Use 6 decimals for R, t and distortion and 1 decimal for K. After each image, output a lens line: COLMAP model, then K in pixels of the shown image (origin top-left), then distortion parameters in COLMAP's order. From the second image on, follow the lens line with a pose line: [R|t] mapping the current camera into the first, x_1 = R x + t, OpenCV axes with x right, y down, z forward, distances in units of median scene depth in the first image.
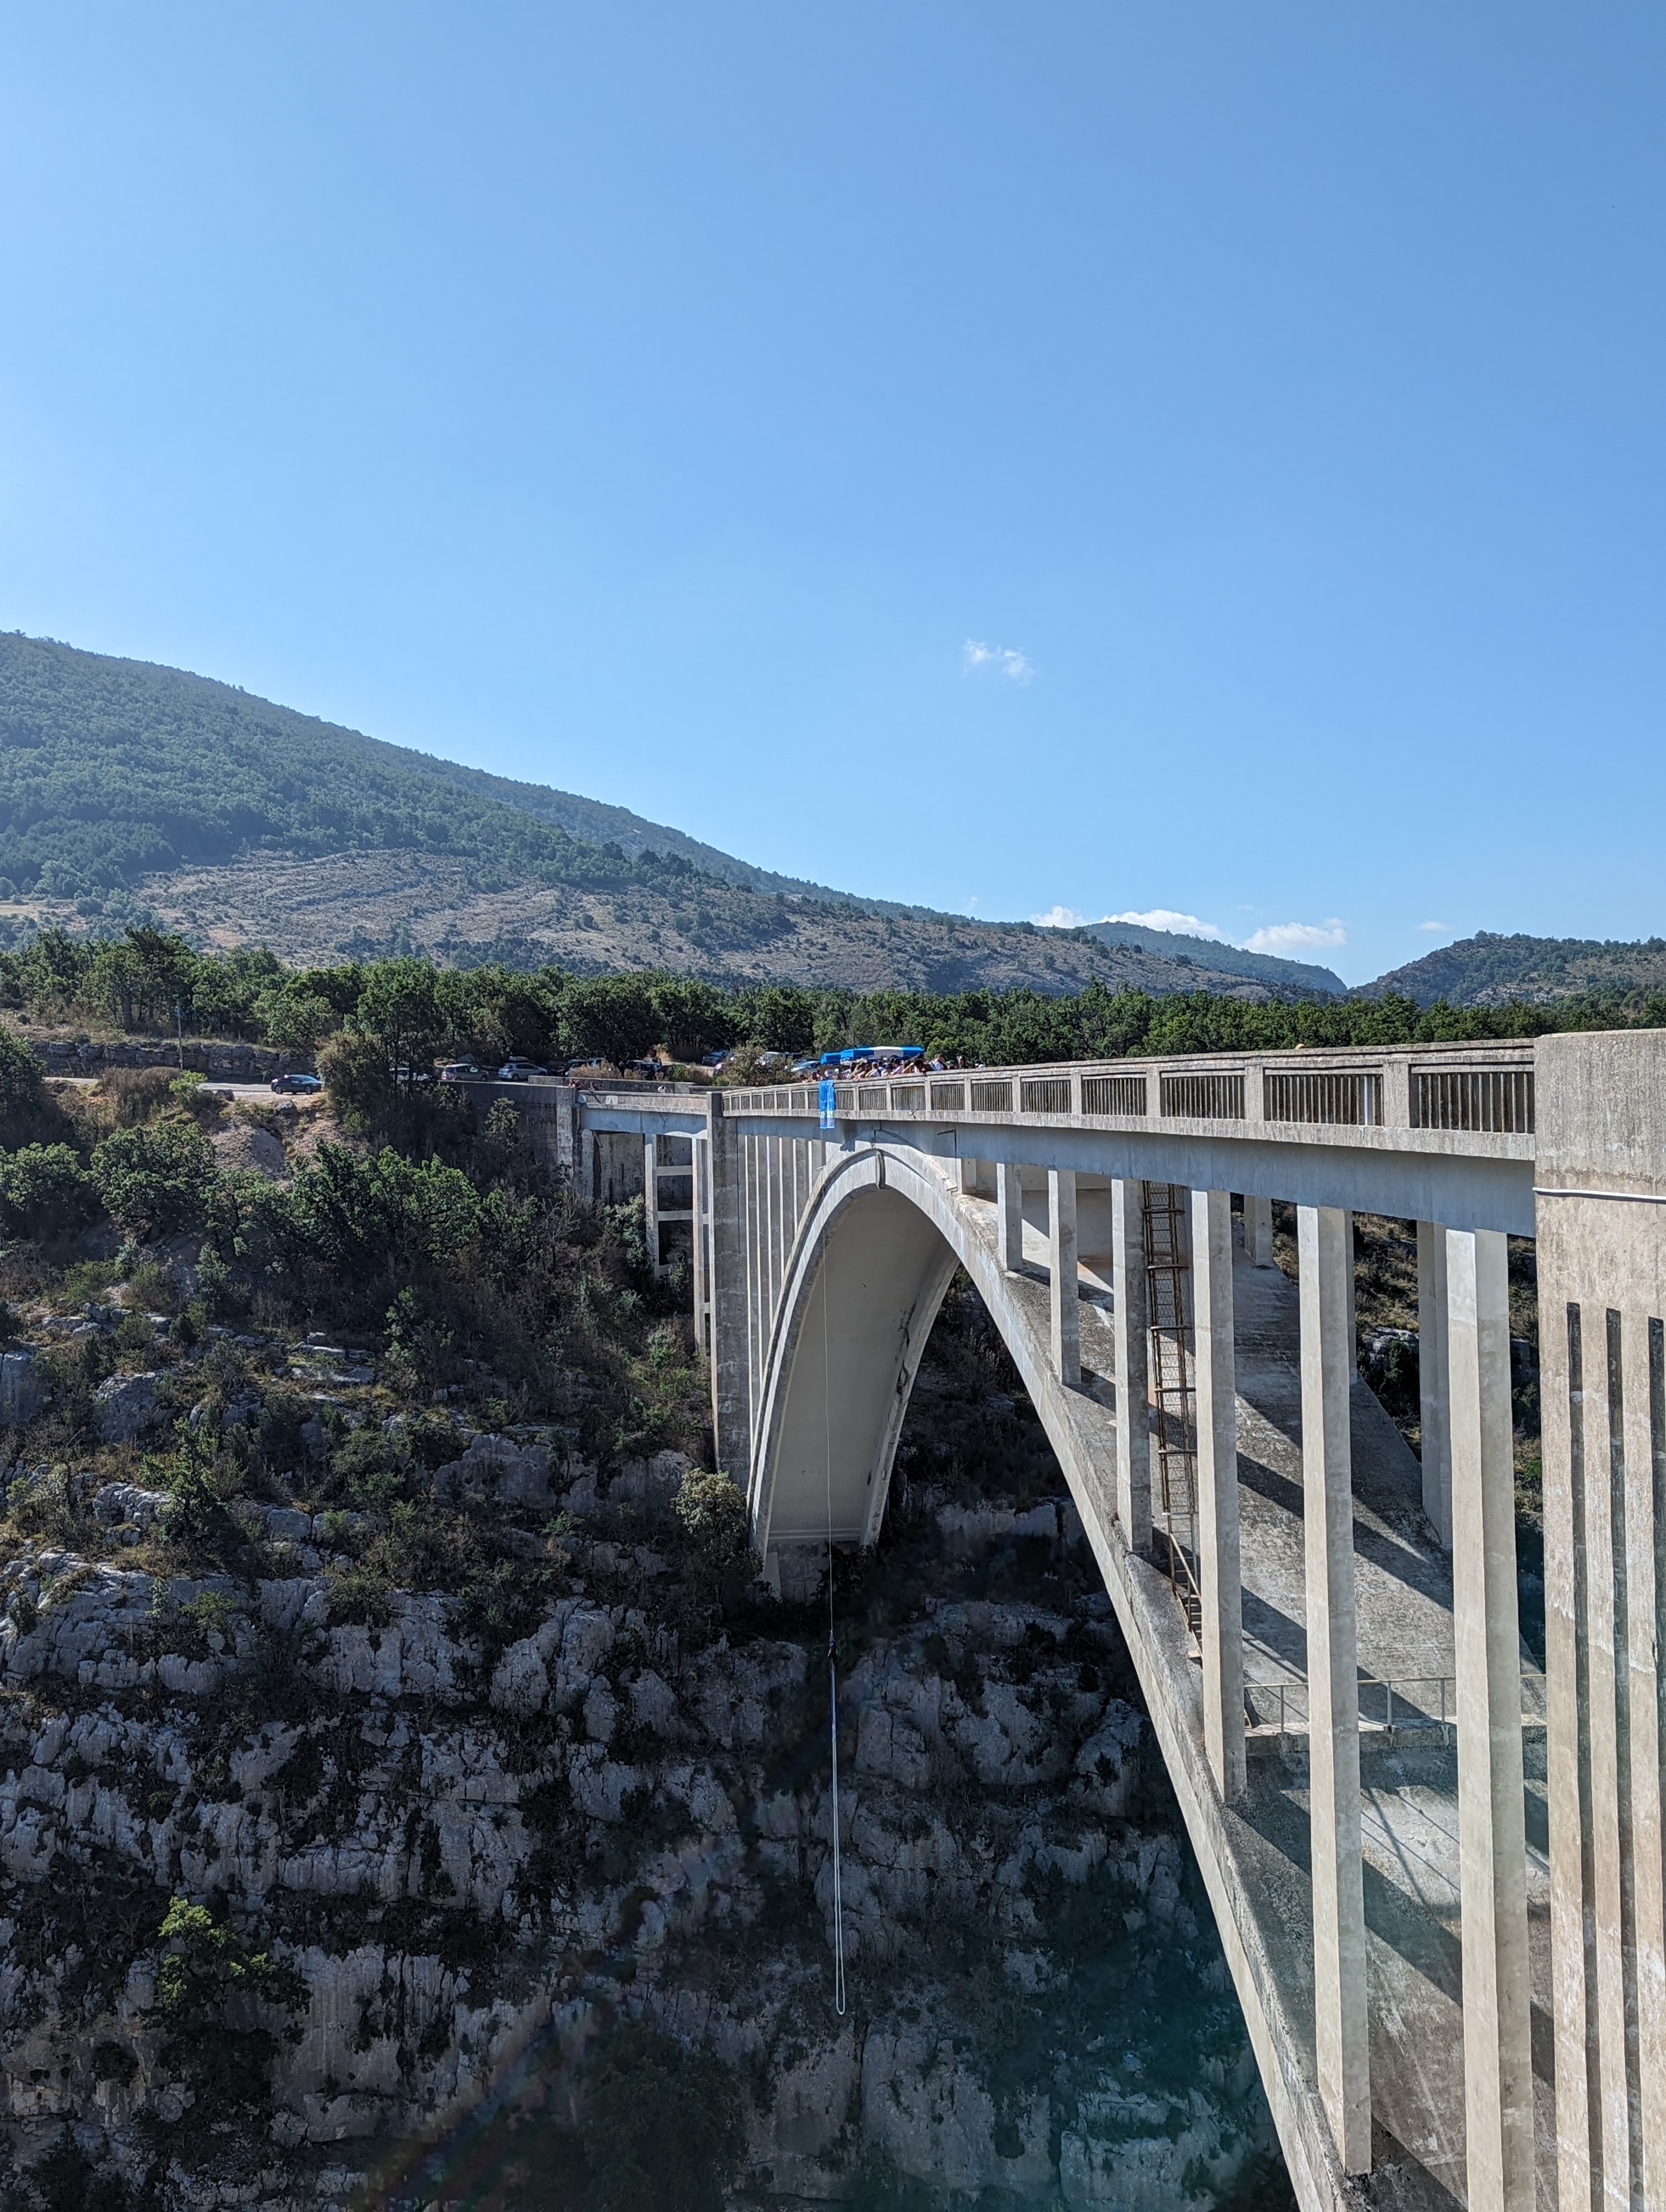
lens RADIAL K [[2418.5, 0, 824.6], [0, 2418.5, 1107.5], [0, 0, 1]] dist [0.040606, 0.010699]
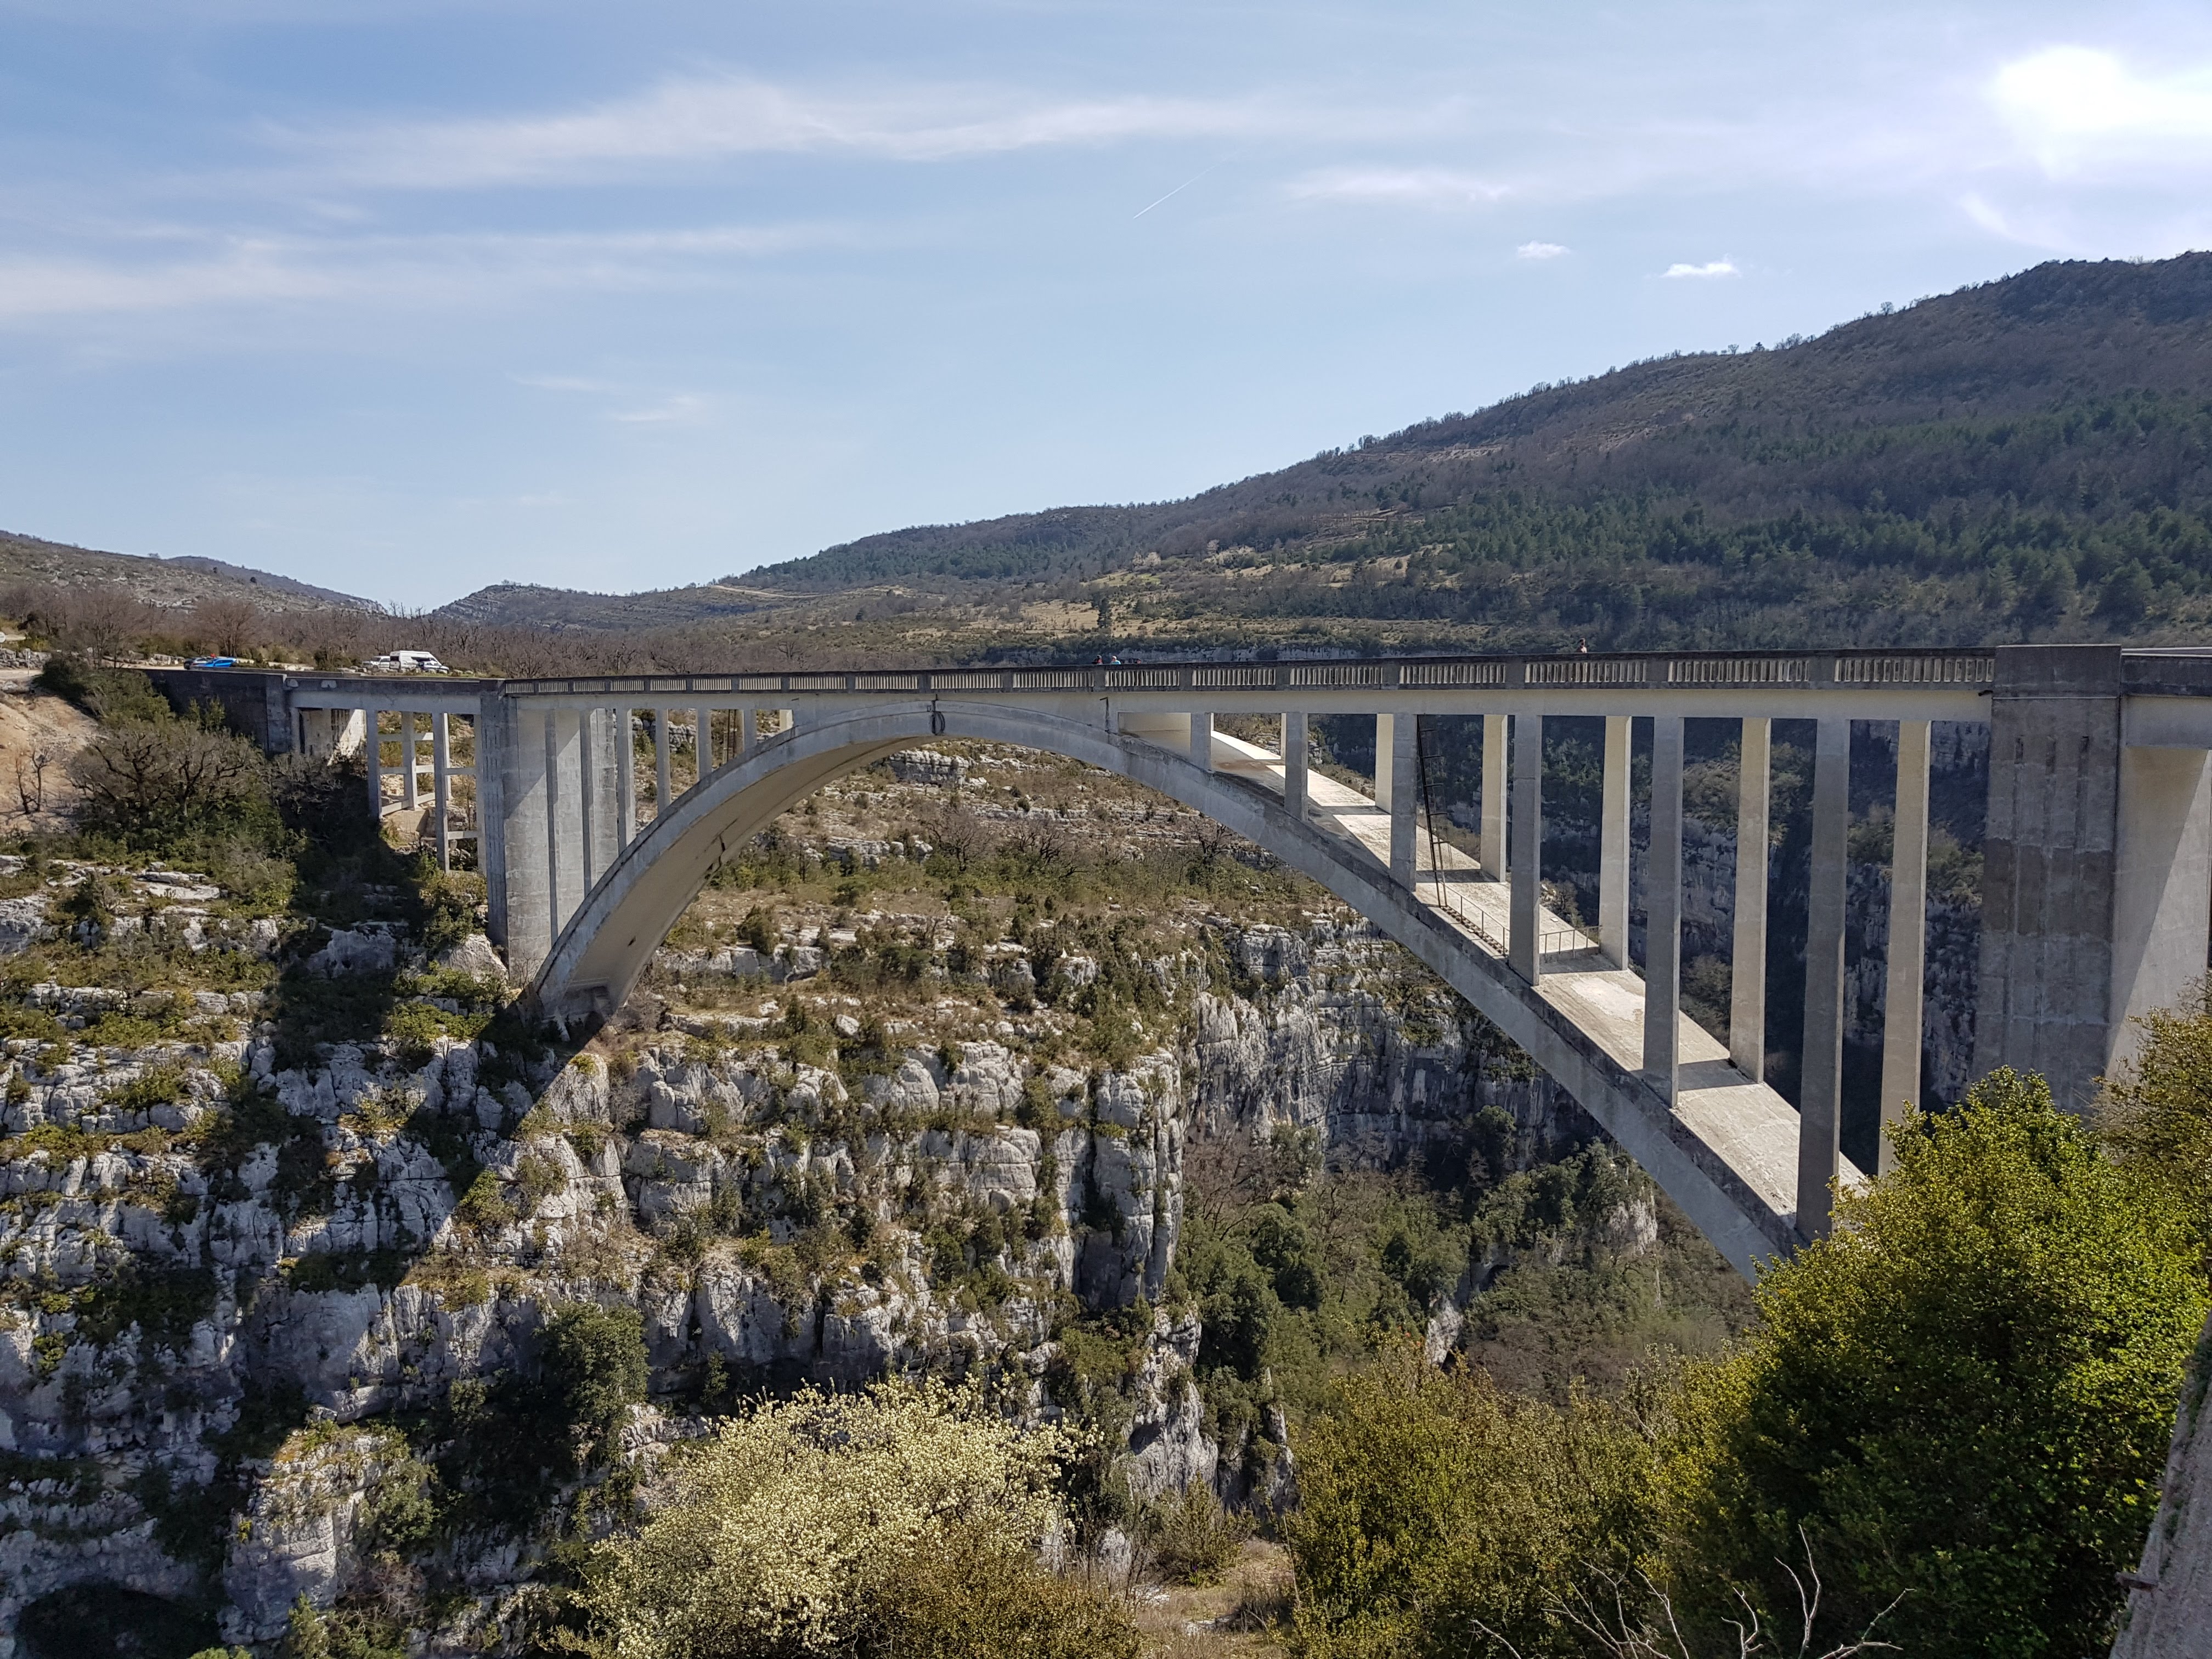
lens RADIAL K [[1745.5, 0, 1078.5], [0, 1745.5, 836.6], [0, 0, 1]] dist [0.068423, -0.110053]
pose [[0.824189, -0.032980, 0.565353, -0.402030], [-0.007134, 0.997619, 0.068596, 0.013885], [-0.566269, -0.060570, 0.821992, -0.050321]]
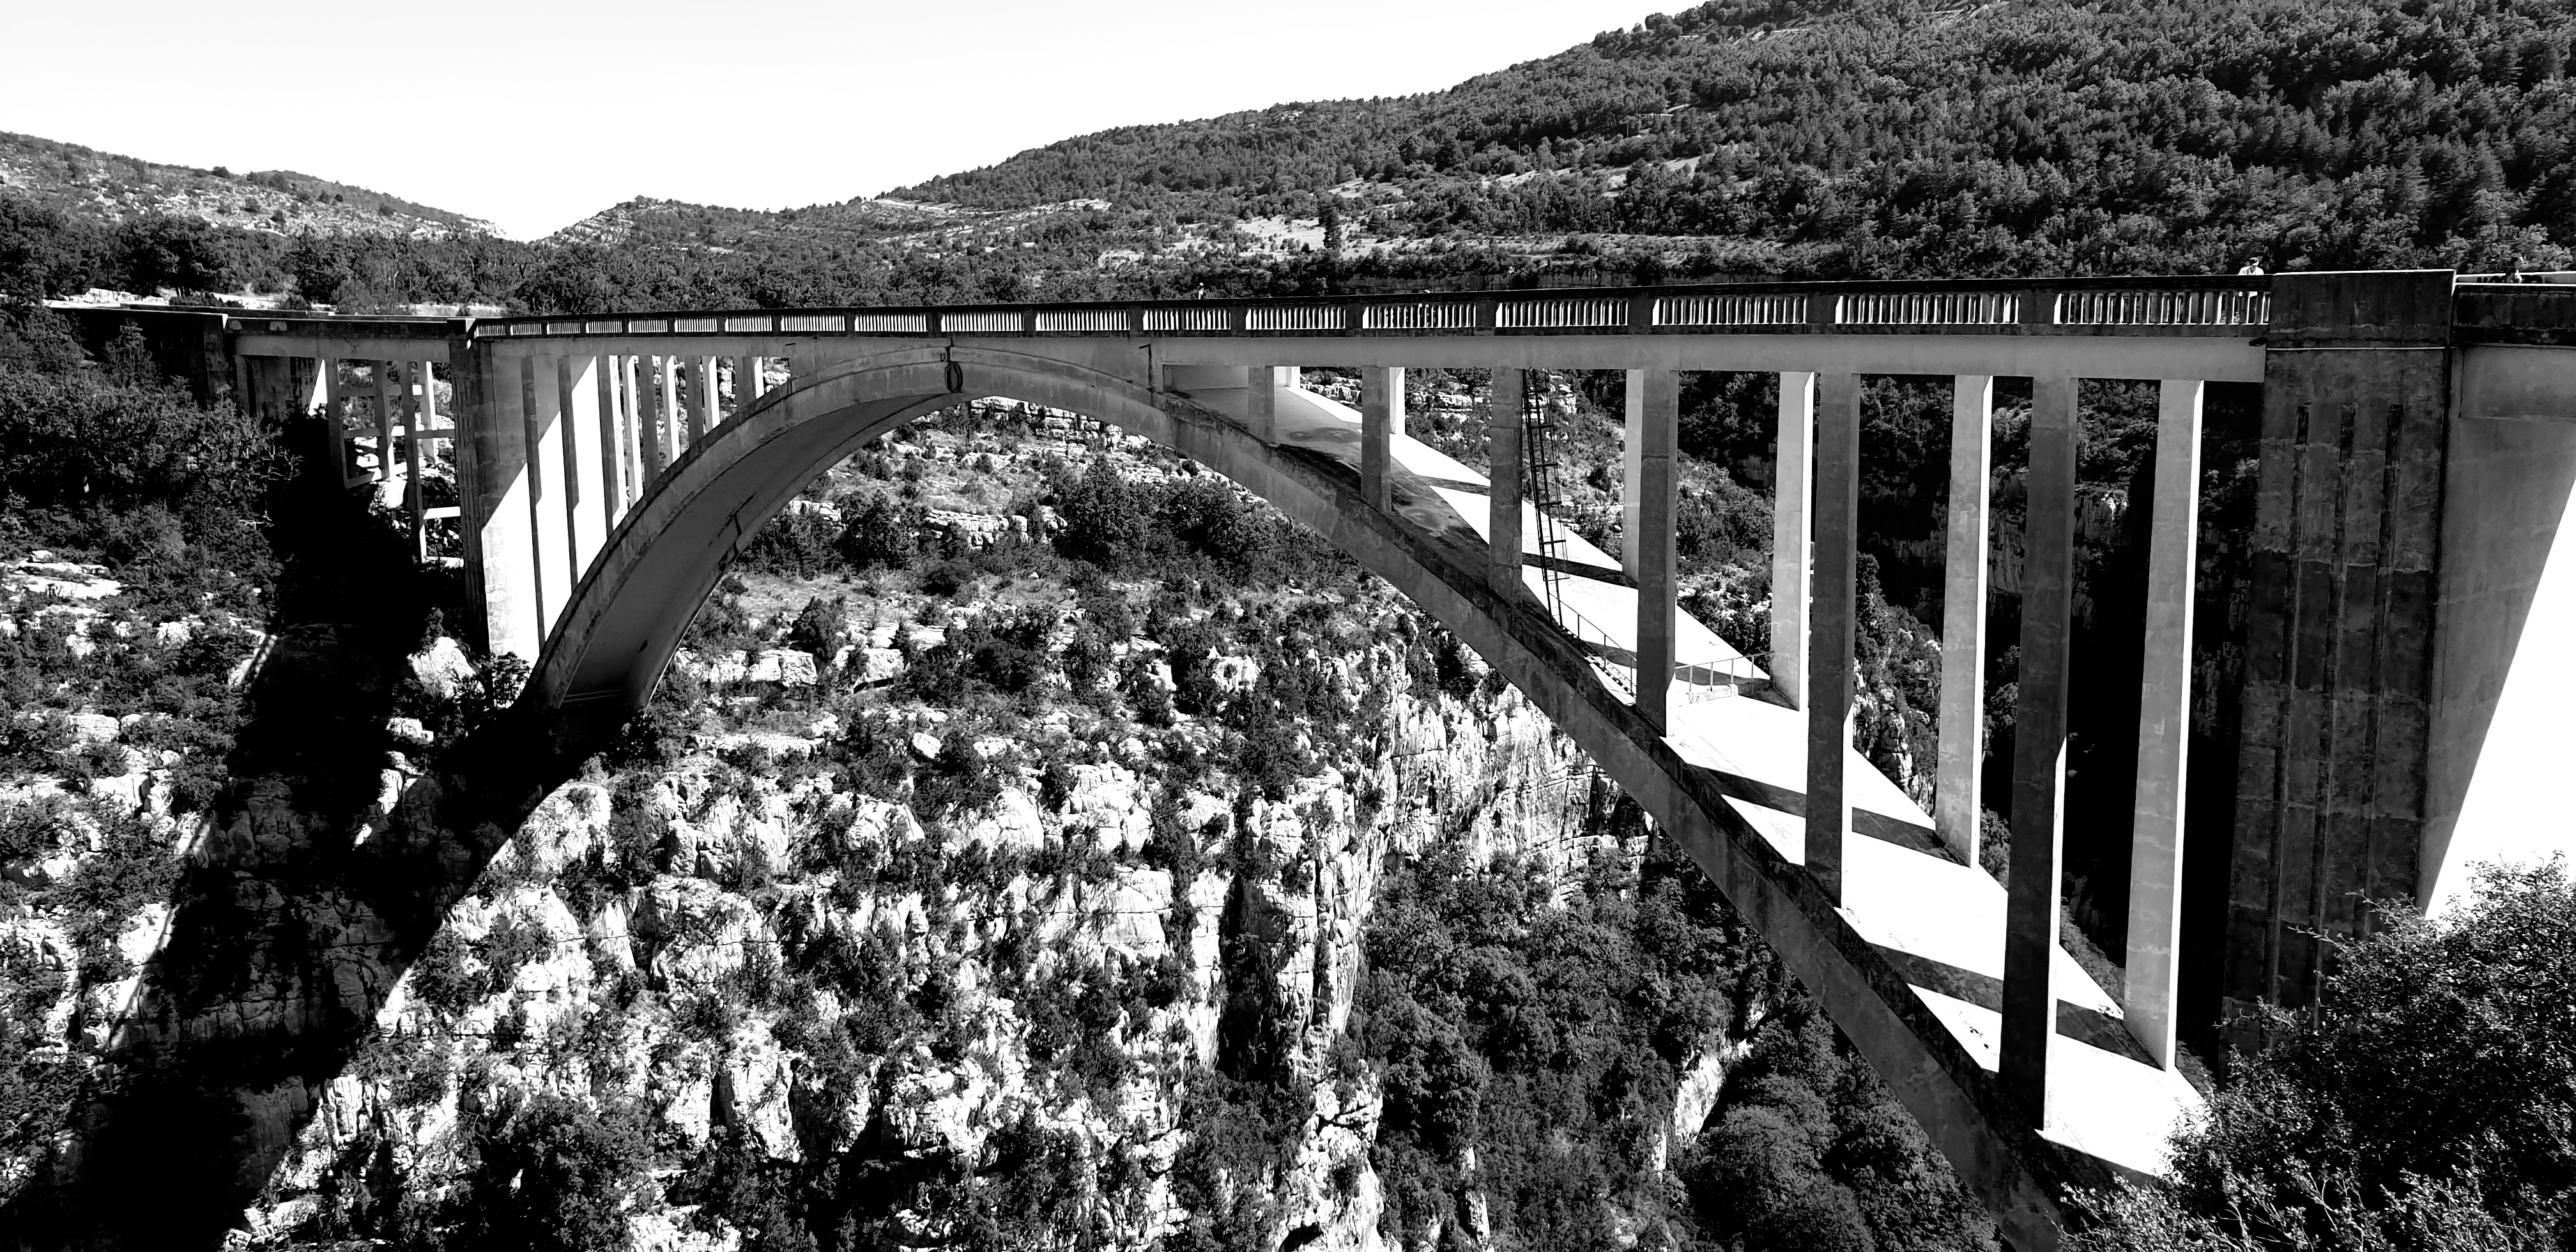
lens RADIAL K [[2031.8, 0, 1293.3], [0, 2031.8, 605.6], [0, 0, 1]] dist [0.099301, -0.211056]
pose [[0.832655, -0.065624, 0.549891, -0.299452], [-0.003139, 0.992379, 0.123184, 0.008451], [-0.553784, -0.104296, 0.826103, -0.019807]]
